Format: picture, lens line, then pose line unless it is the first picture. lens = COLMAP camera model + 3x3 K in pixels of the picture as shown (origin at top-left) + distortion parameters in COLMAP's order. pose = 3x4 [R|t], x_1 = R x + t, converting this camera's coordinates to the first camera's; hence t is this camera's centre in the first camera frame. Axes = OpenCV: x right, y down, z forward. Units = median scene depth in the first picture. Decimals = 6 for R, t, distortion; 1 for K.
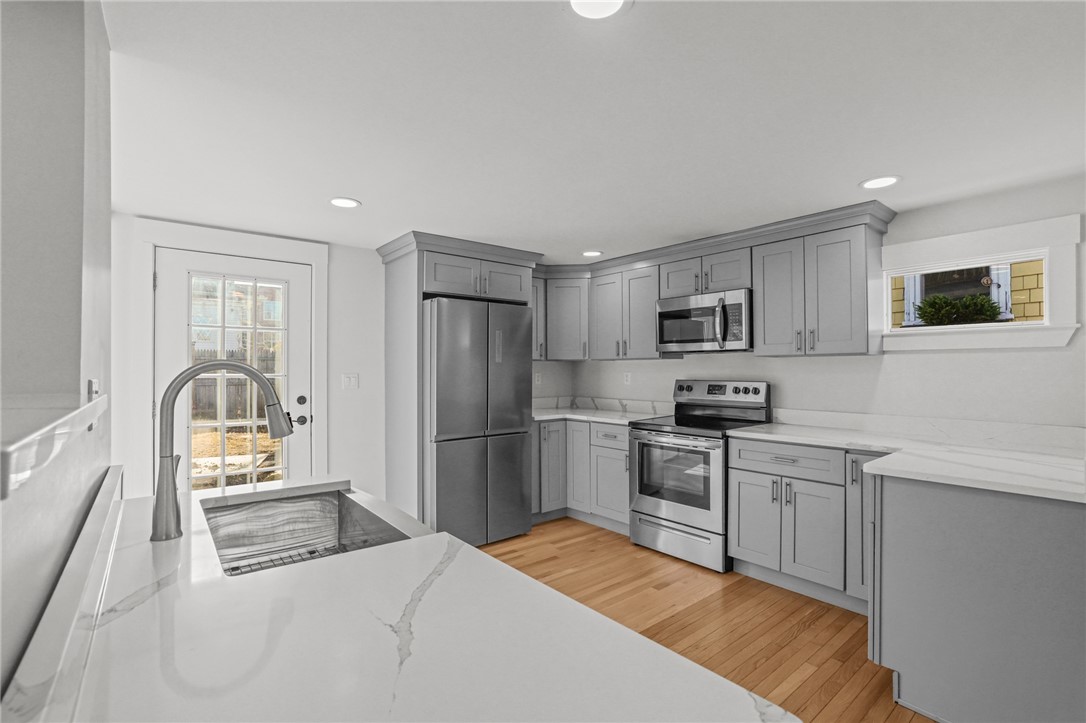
lens RADIAL K [[502.5, 0, 543.0], [0, 502.5, 361.5], [0, 0, 1]] dist [-0.057241, 0.028647]
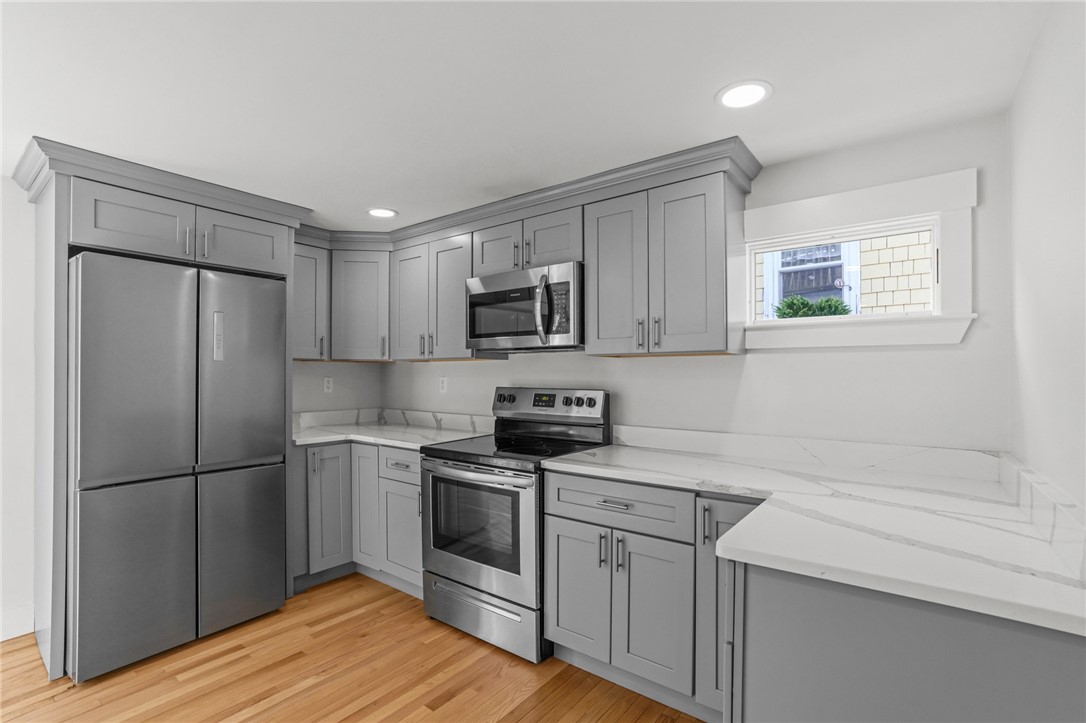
lens RADIAL K [[508.0, 0, 545.1], [0, 508.0, 365.1], [0, 0, 1]] dist [-0.060948, 0.029461]
pose [[0.972900, 0.007918, 0.231089, 0.183487], [-0.007228, 0.999967, -0.003834, 0.006664], [-0.231112, 0.002060, 0.972925, 0.273938]]
